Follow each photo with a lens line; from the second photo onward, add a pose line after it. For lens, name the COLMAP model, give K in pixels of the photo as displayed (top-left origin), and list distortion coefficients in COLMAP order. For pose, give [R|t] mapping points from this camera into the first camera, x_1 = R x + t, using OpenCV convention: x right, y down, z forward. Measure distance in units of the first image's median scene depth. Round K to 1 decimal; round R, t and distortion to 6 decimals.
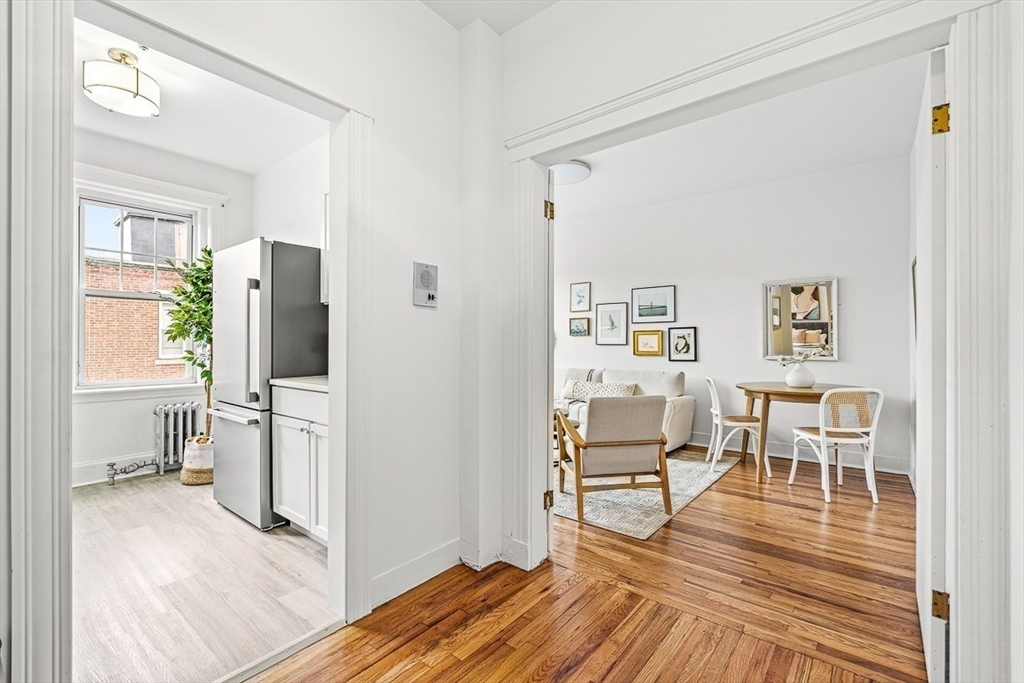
lens RADIAL K [[452.7, 0, 513.8], [0, 452.7, 336.9], [0, 0, 1]] dist [-0.004551, -0.000032]
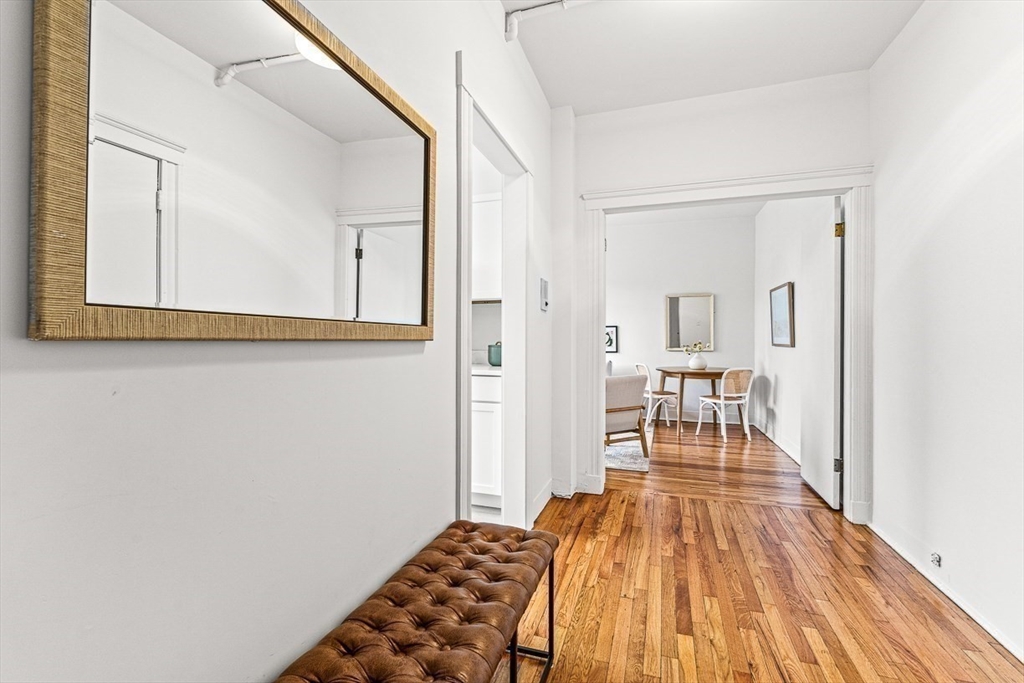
lens RADIAL K [[452.7, 0, 513.8], [0, 452.7, 336.9], [0, 0, 1]] dist [-0.004551, -0.000032]
pose [[0.935964, 0.006009, 0.352045, -0.335151], [-0.009722, 0.999914, 0.008781, 0.000487], [-0.351962, -0.011642, 0.935942, -0.115825]]
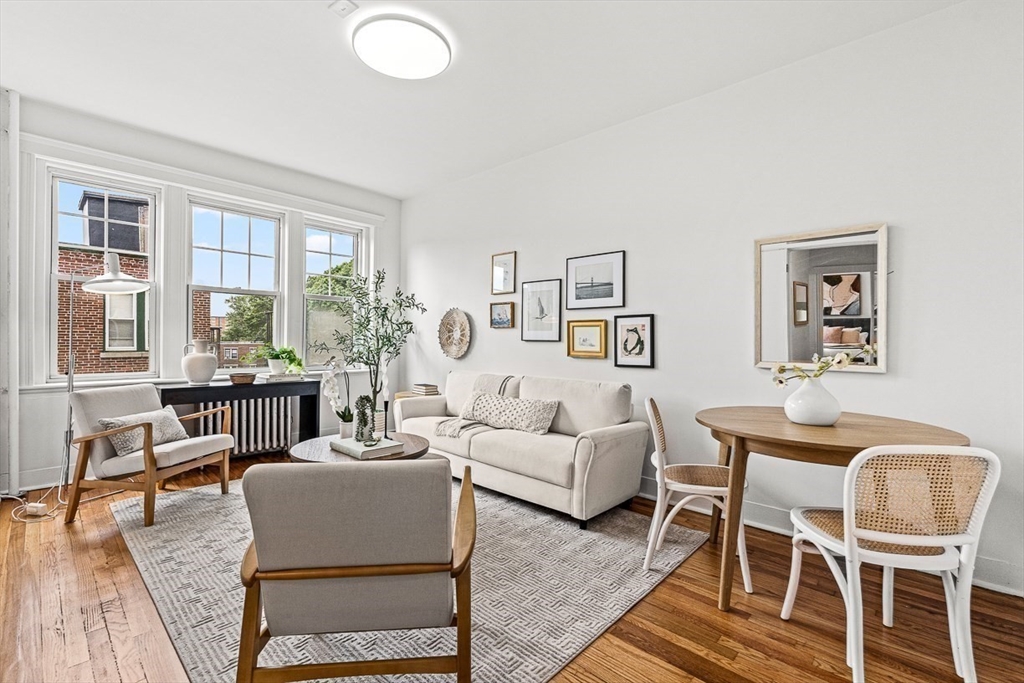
lens RADIAL K [[452.7, 0, 513.8], [0, 452.7, 336.9], [0, 0, 1]] dist [-0.004551, -0.000032]
pose [[0.998043, 0.012104, -0.061342, 0.244906], [-0.011687, 0.999906, 0.007145, 0.007534], [0.061423, -0.006414, 0.998091, 0.348319]]
